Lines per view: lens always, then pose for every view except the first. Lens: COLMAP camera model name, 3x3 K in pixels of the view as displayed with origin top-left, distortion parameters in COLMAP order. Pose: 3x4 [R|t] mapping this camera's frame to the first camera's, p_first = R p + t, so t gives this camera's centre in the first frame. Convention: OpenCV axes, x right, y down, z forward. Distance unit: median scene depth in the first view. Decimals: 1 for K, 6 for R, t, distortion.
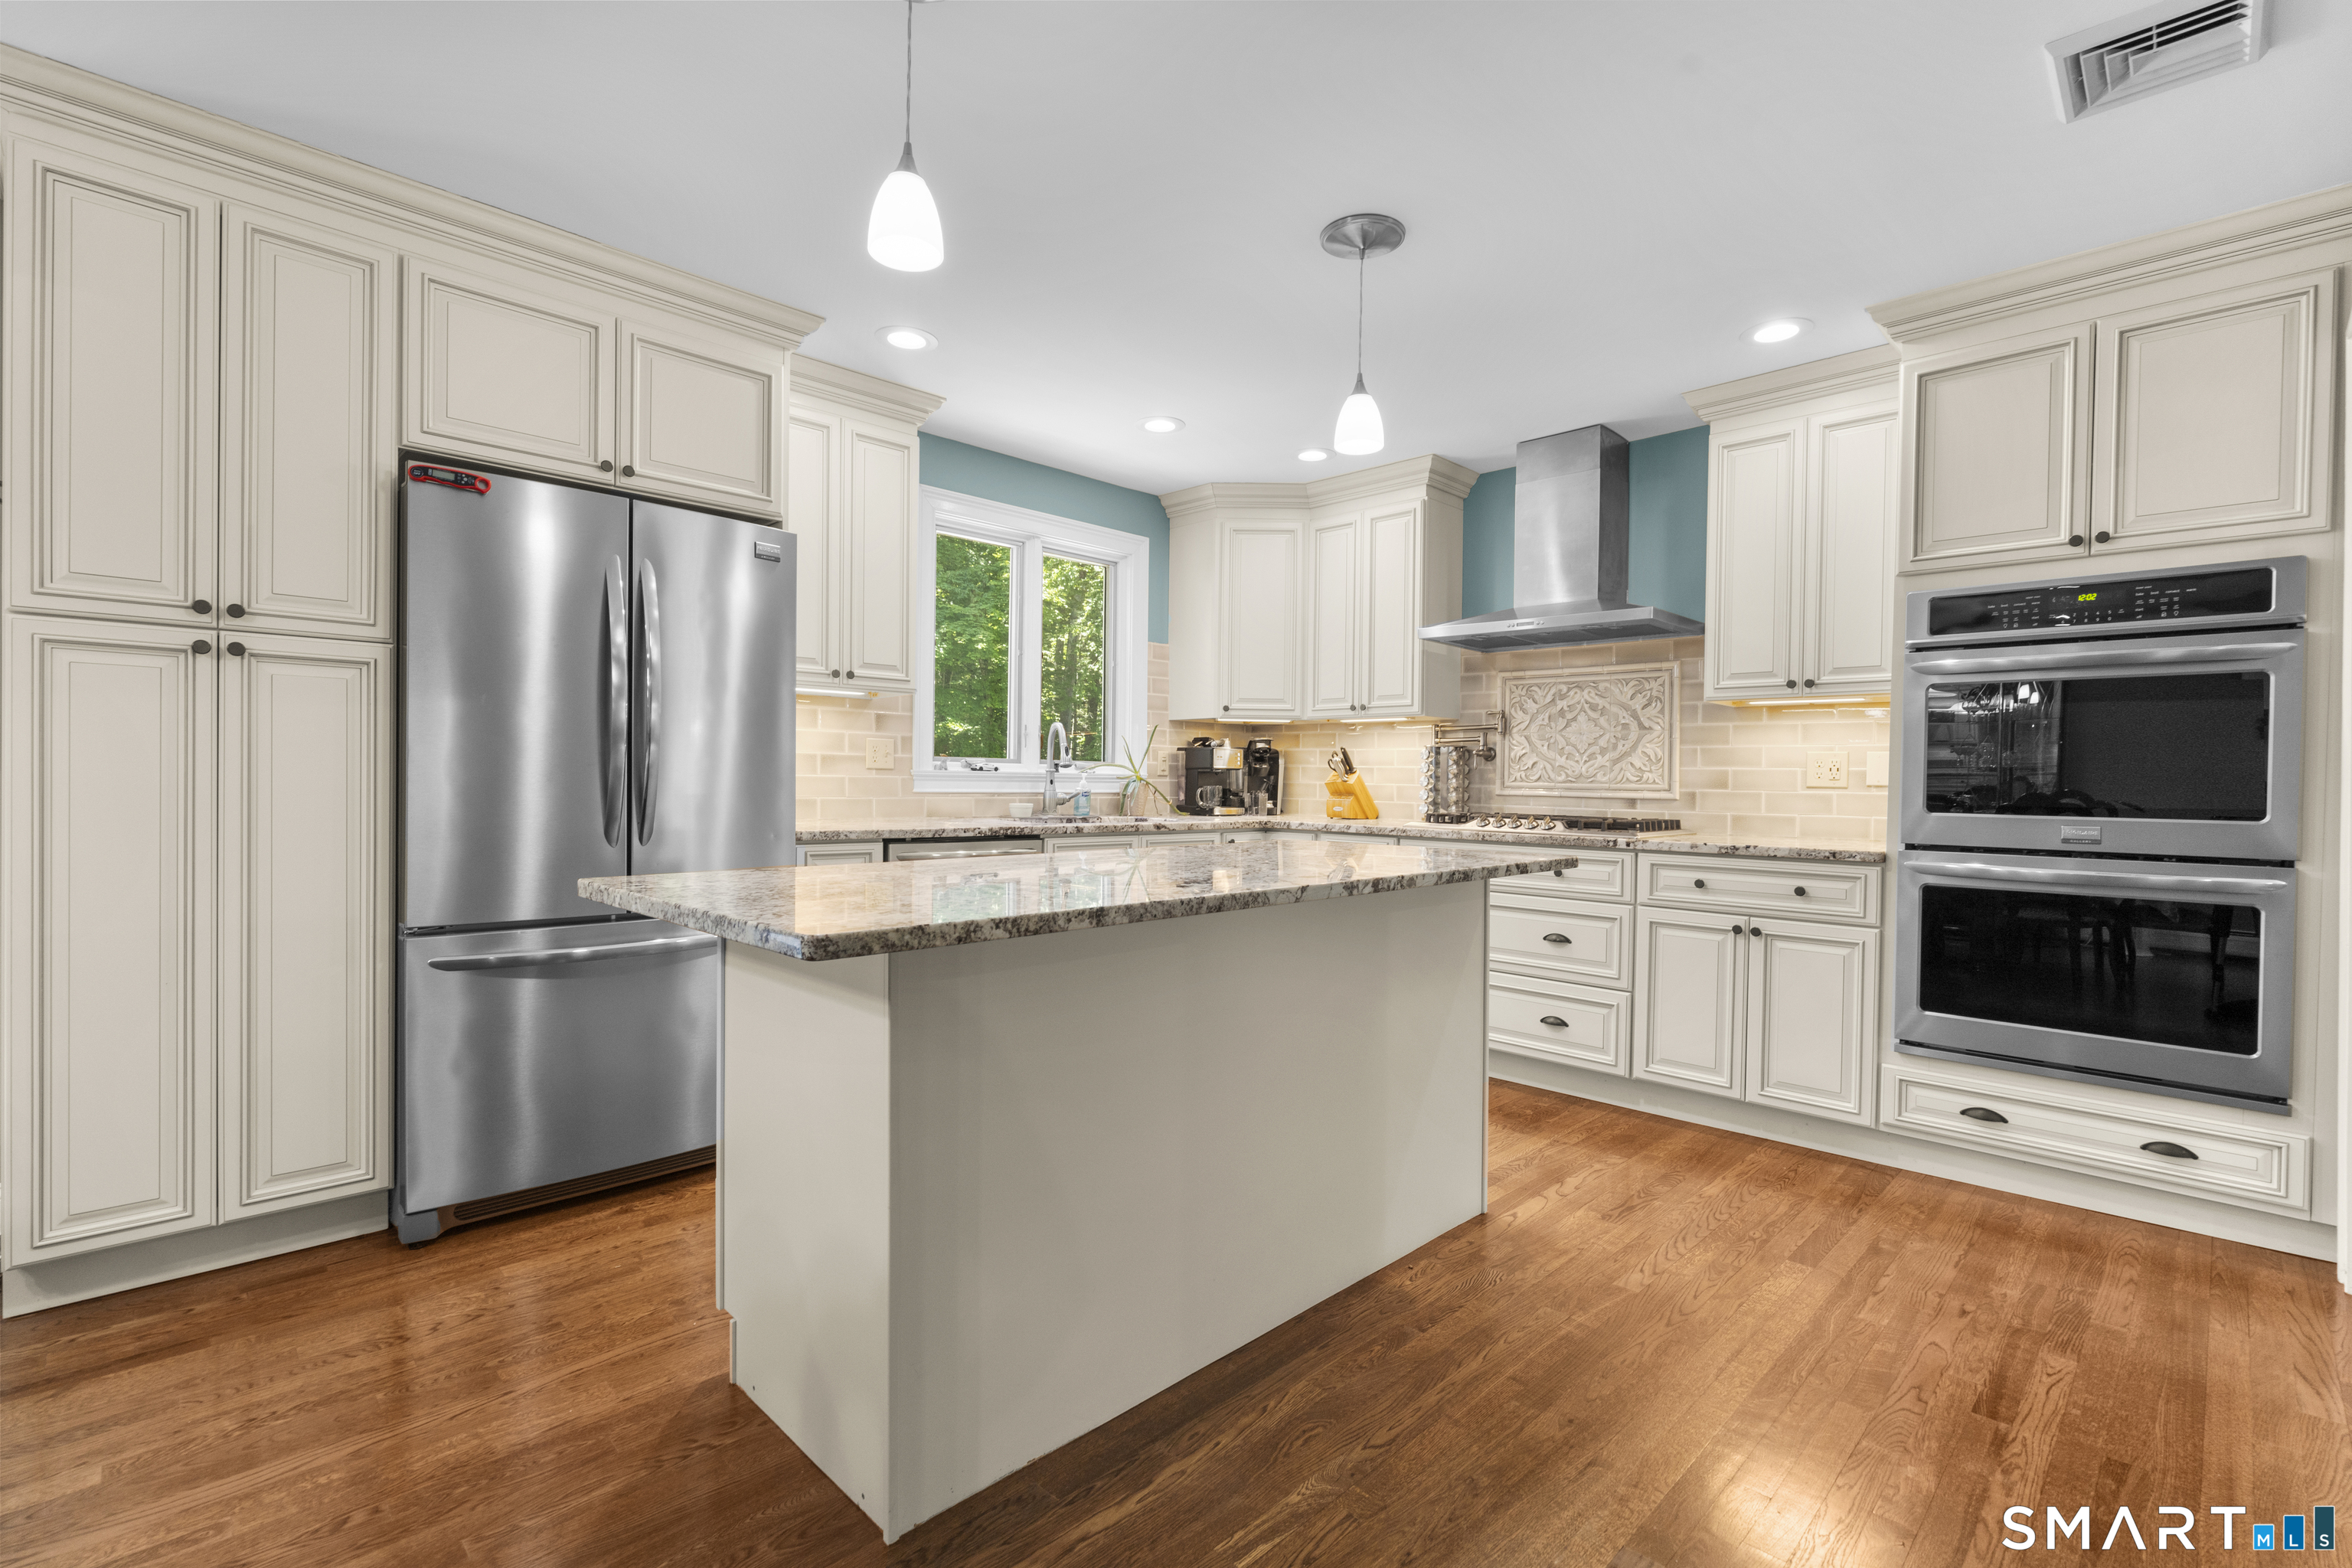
lens RADIAL K [[1050.7, 0, 1182.9], [0, 1050.7, 785.0], [0, 0, 1]] dist [-0.009971, 0.004026]
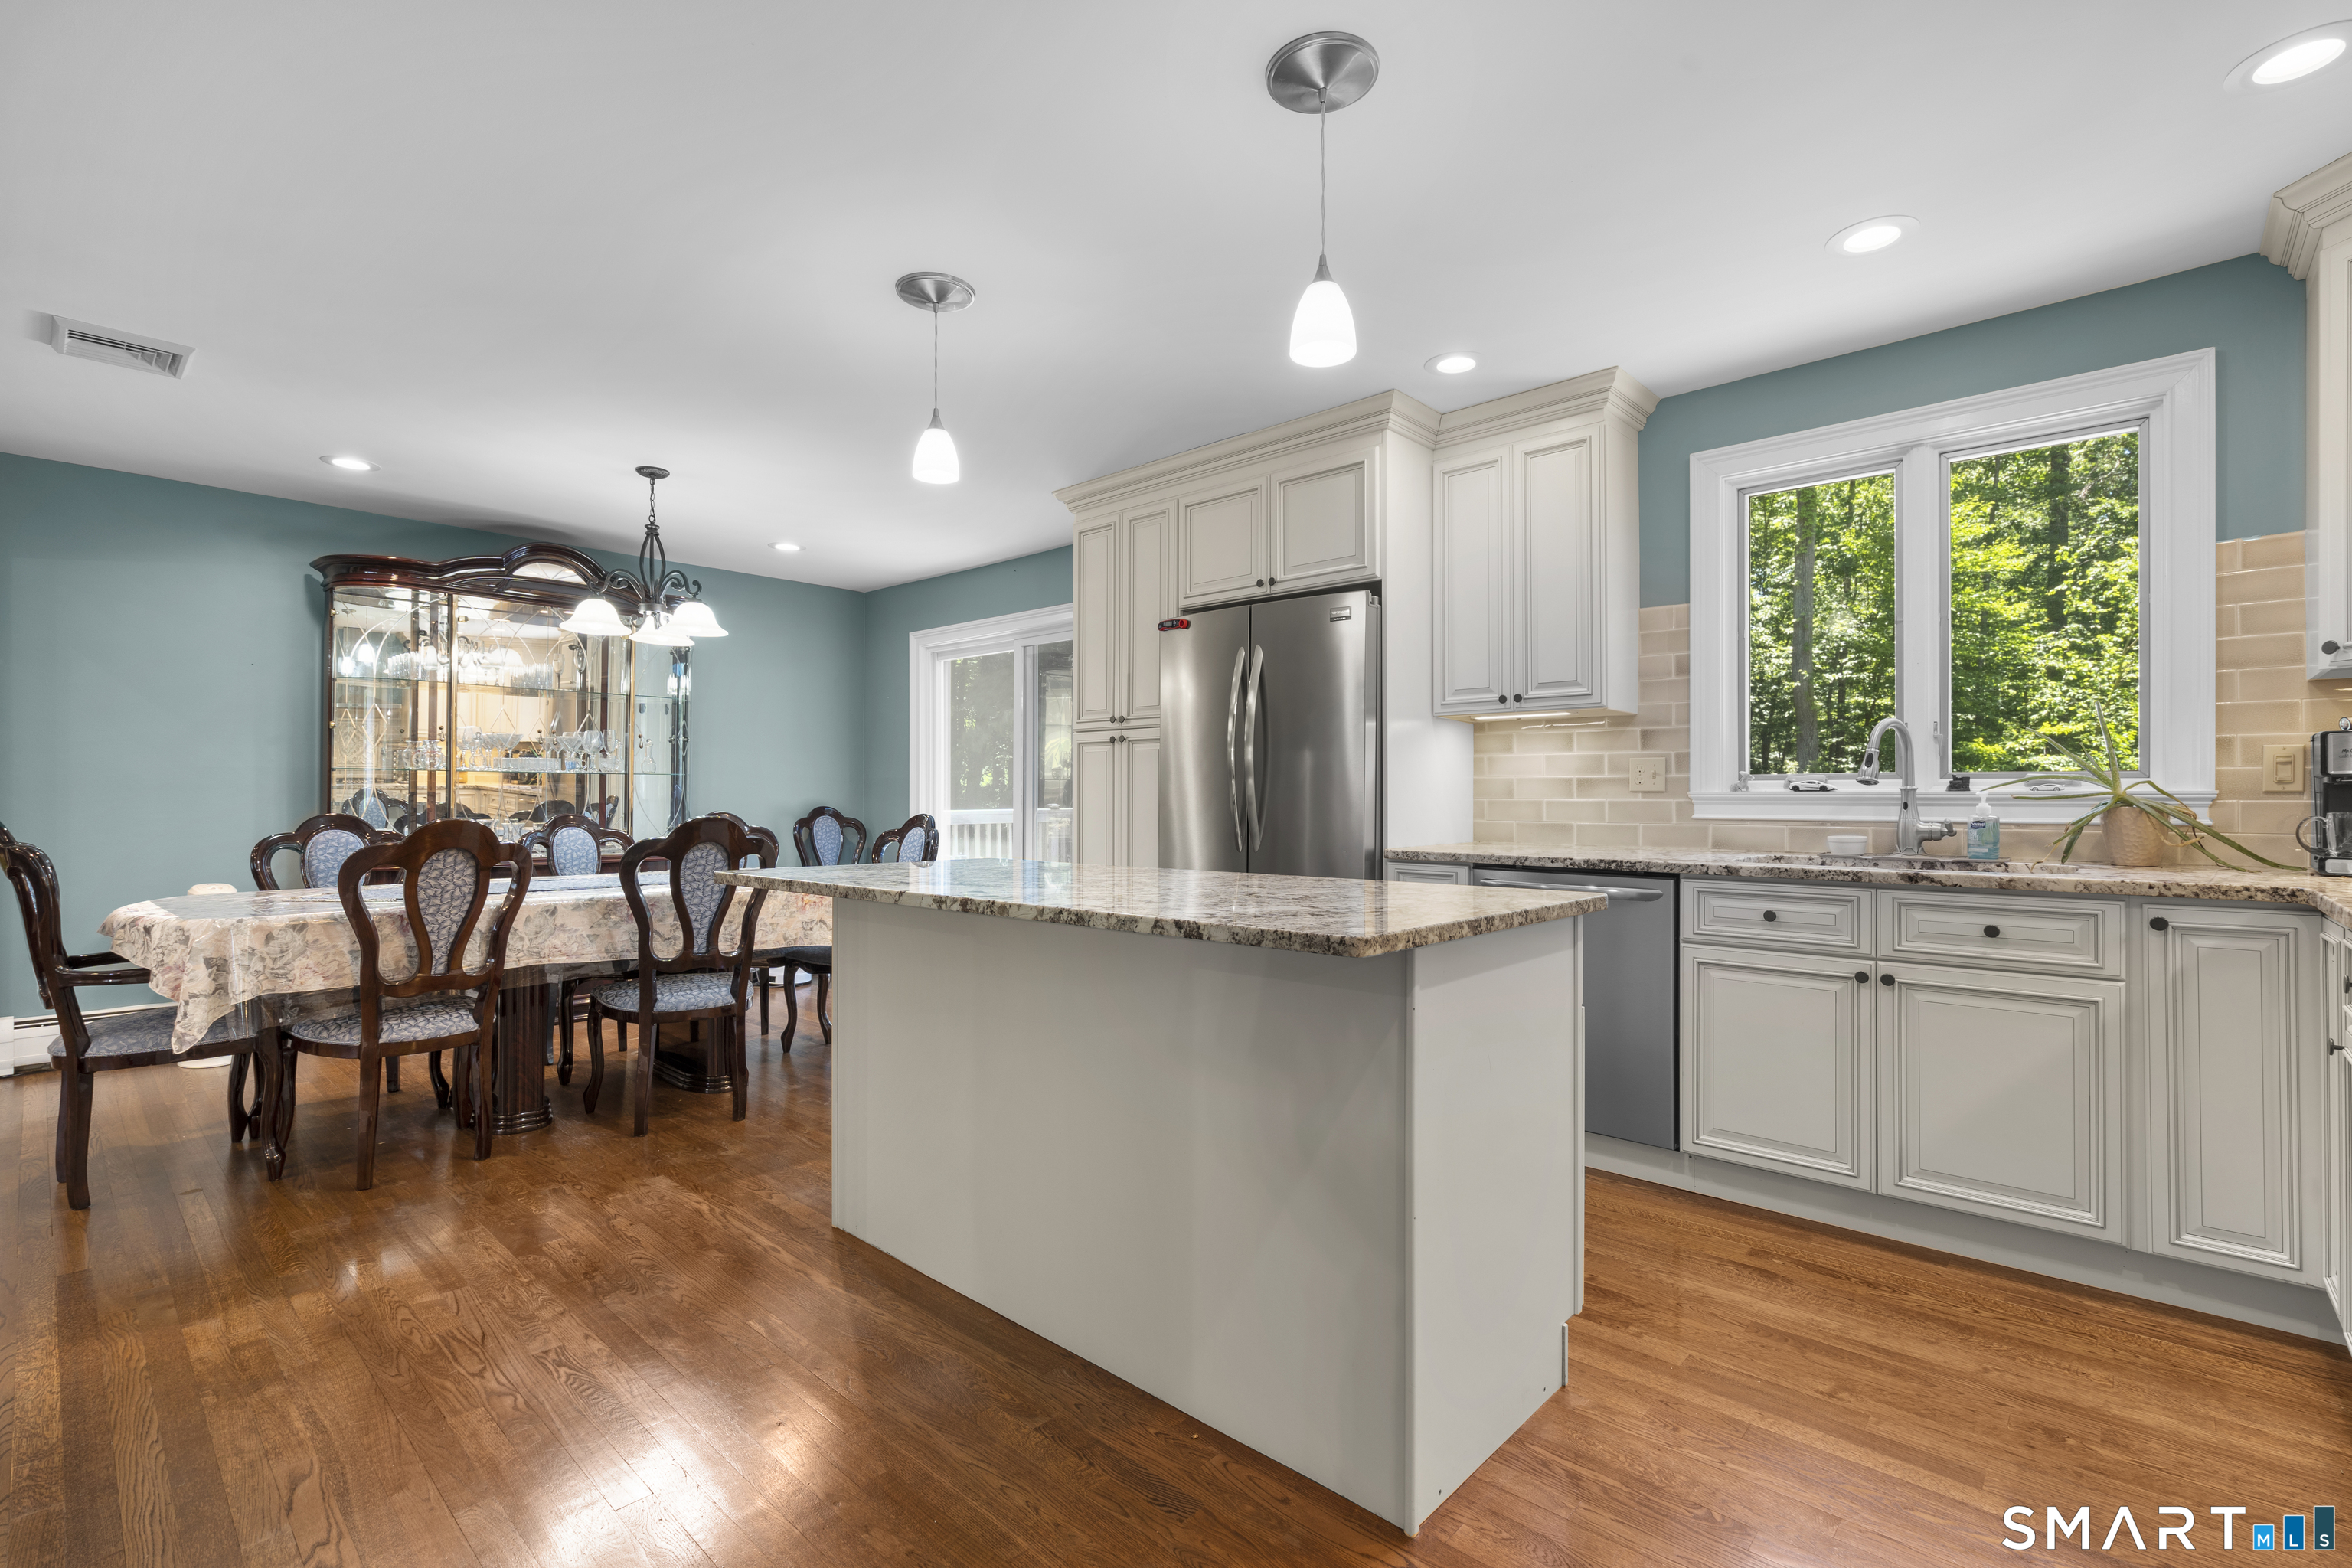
lens RADIAL K [[1050.7, 0, 1177.2], [0, 1050.7, 792.0], [0, 0, 1]] dist [-0.009971, 0.004026]
pose [[0.046285, -0.016524, -0.998792, 0.578256], [-0.003144, 0.999856, -0.016687, 0.001091], [0.998923, 0.003913, 0.046227, 0.555424]]
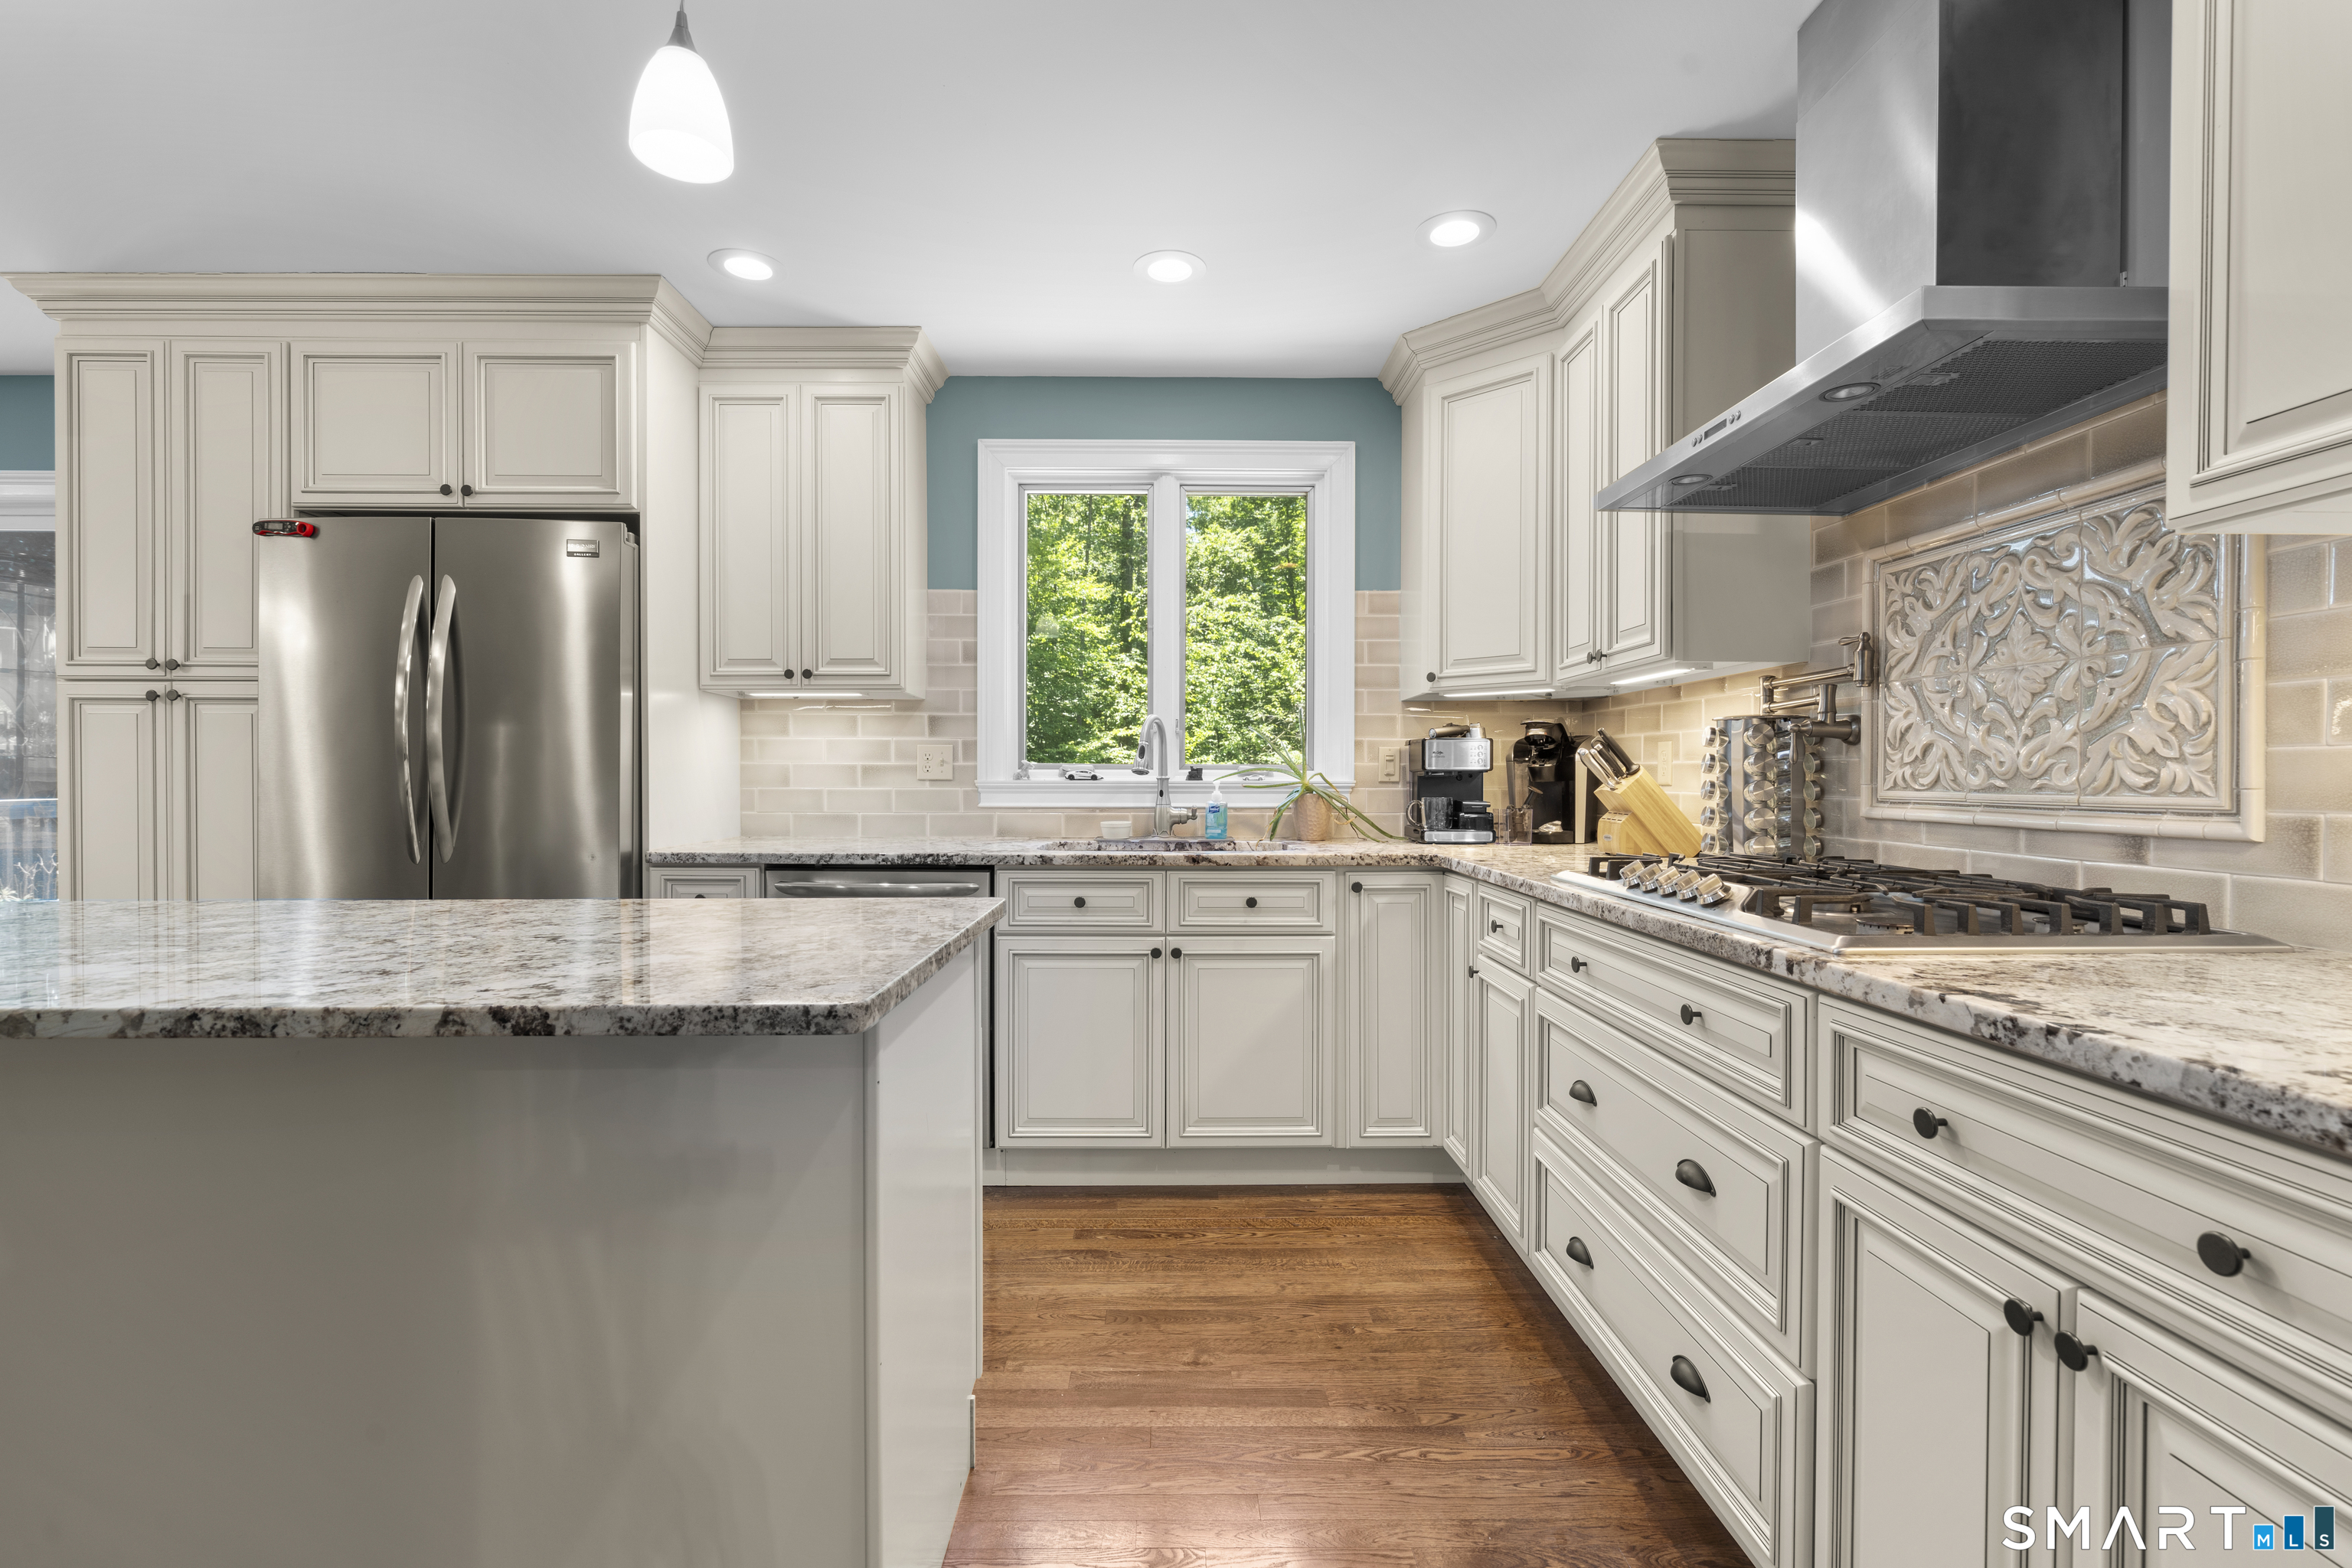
lens RADIAL K [[1050.7, 0, 1175.0], [0, 1050.7, 792.2], [0, 0, 1]] dist [-0.009971, 0.004026]
pose [[0.718818, -0.004663, -0.695183, 0.449884], [0.005730, 0.999983, -0.000783, -0.003577], [0.695175, -0.003421, 0.718833, 0.512408]]
